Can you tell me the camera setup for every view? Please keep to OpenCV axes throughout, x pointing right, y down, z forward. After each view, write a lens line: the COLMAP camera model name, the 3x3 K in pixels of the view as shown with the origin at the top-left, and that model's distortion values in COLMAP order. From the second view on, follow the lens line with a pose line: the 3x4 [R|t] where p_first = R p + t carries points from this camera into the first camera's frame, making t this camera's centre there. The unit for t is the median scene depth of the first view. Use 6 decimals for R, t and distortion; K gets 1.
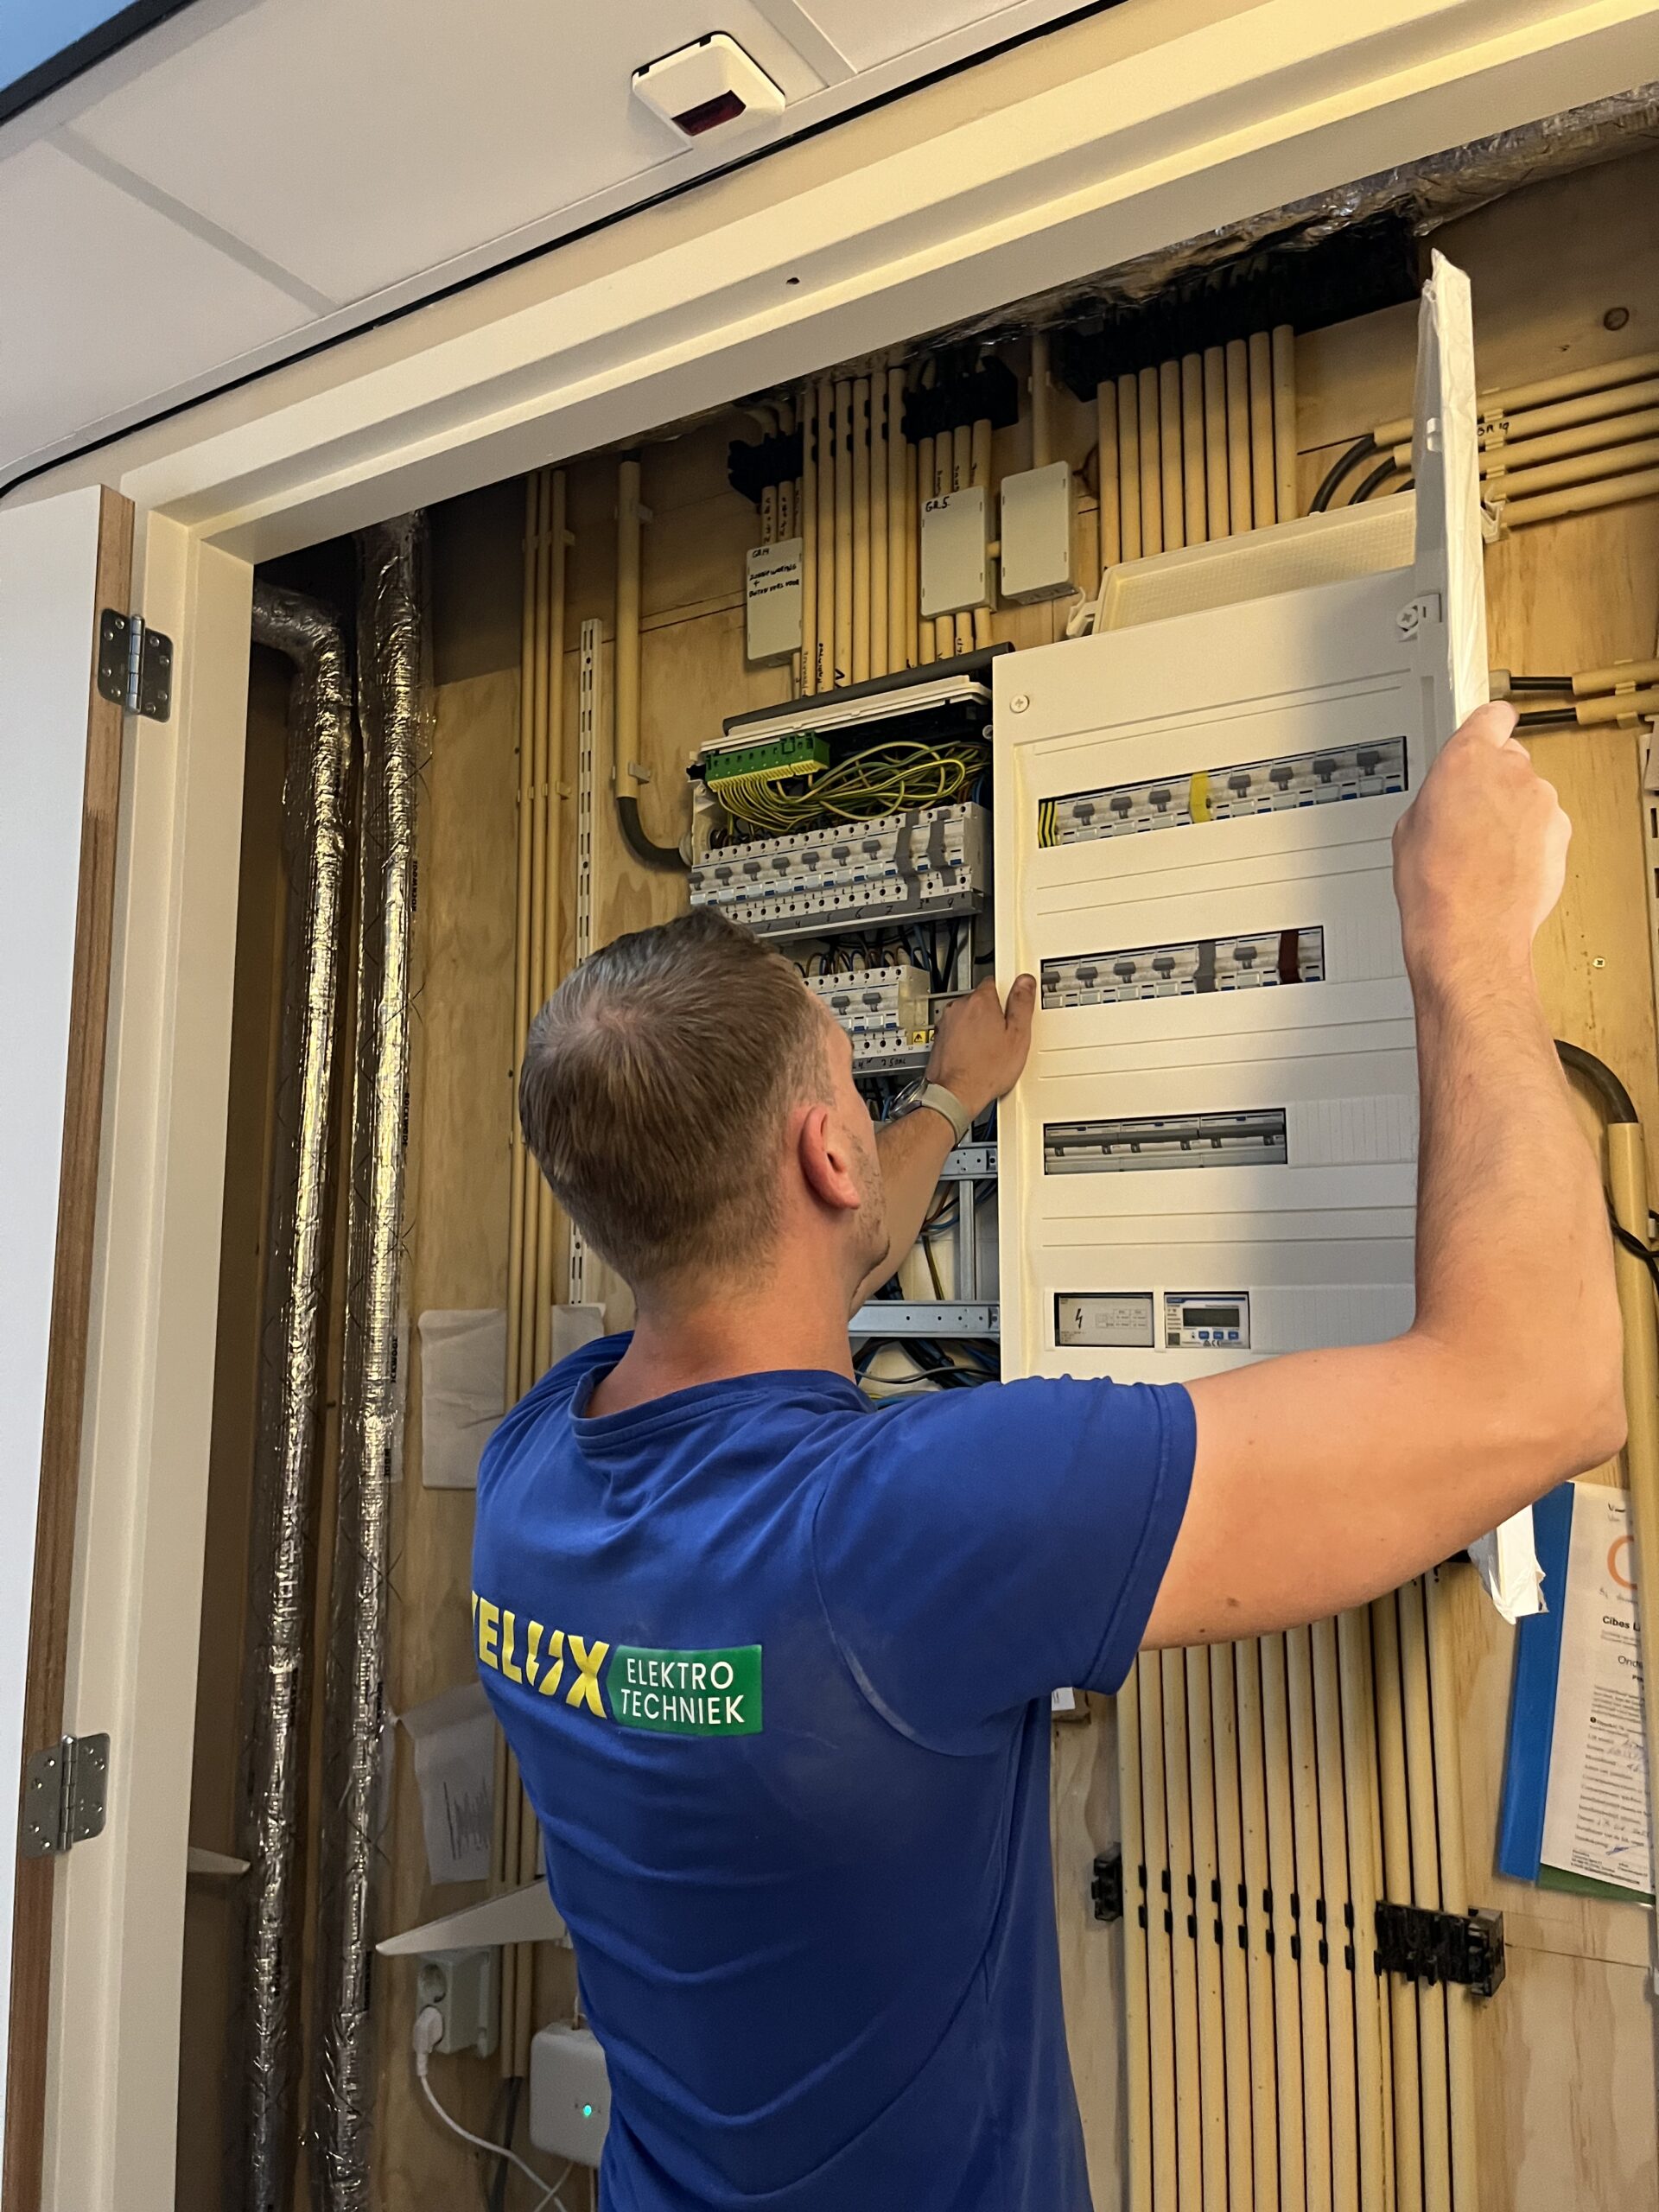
lens RADIAL K [[1675.5, 0, 829.5], [0, 1675.5, 1106.0], [0, 0, 1]] dist [0.002520, 0.031695]
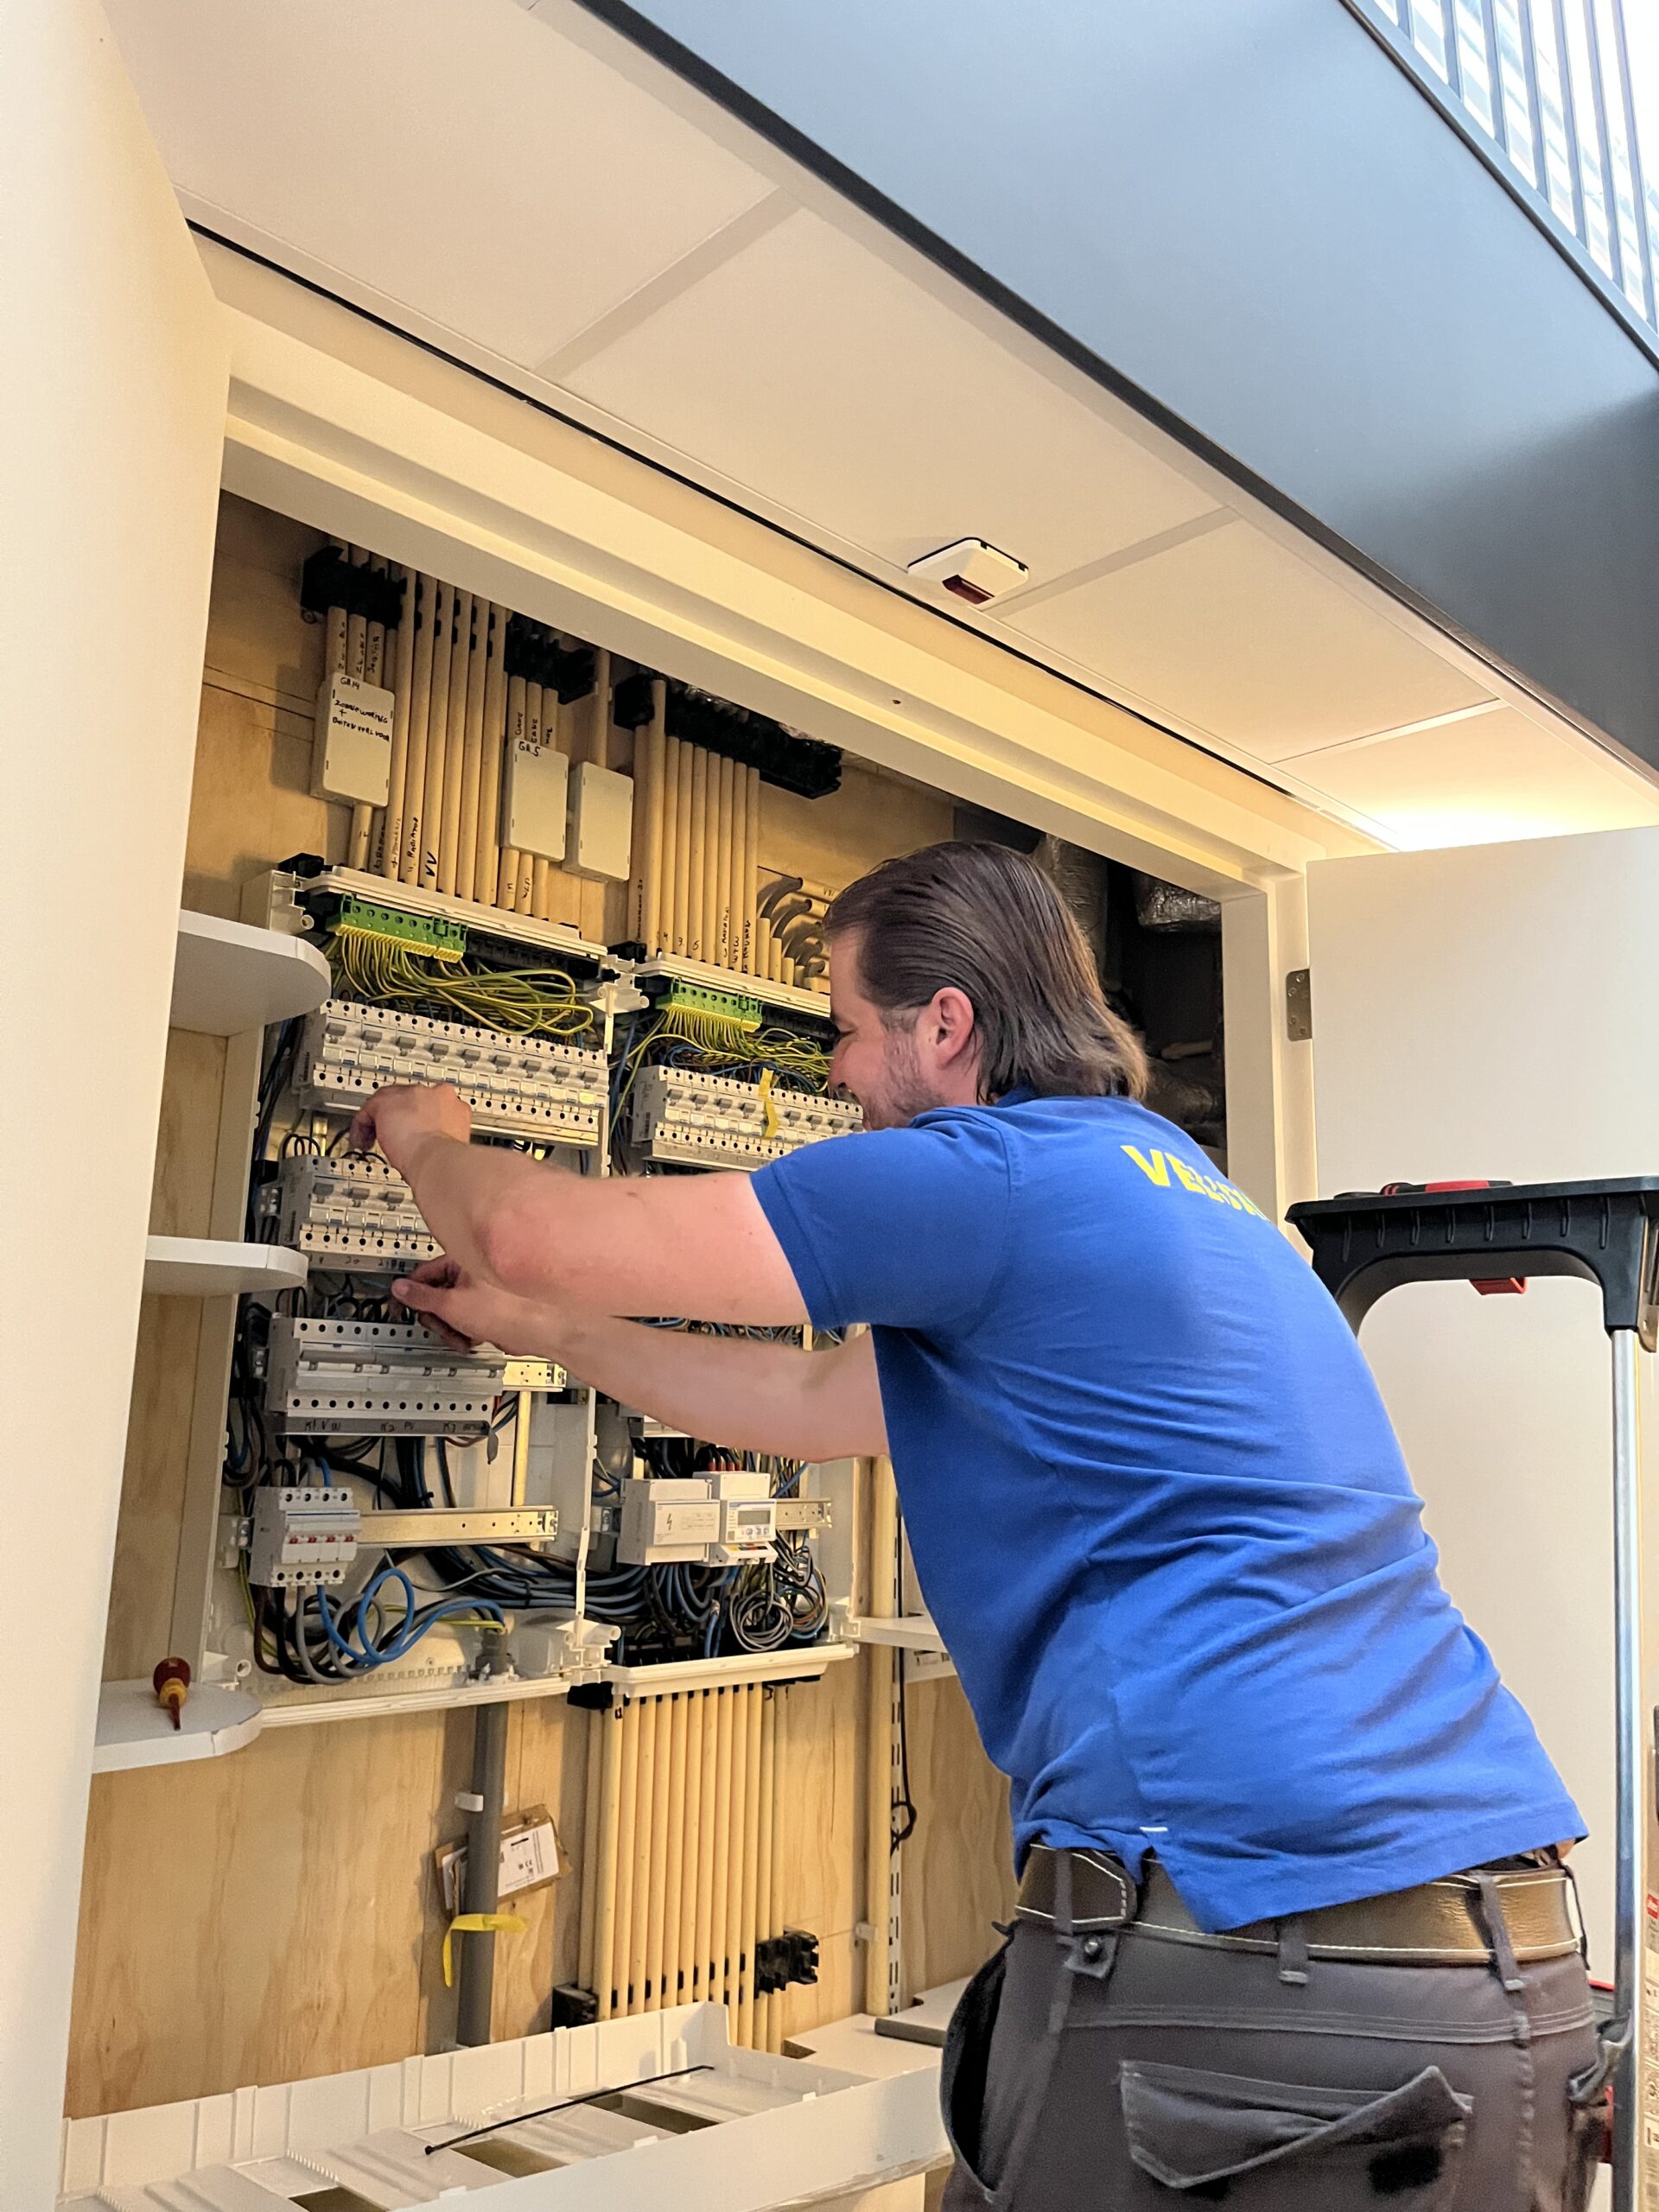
lens RADIAL K [[1675.5, 0, 829.5], [0, 1675.5, 1106.0], [0, 0, 1]] dist [0.002520, 0.031695]
pose [[0.238637, 0.186701, 0.952993, -0.955212], [-0.141806, 0.977525, -0.155998, 0.005979], [-0.960699, -0.097913, 0.259749, 0.564477]]
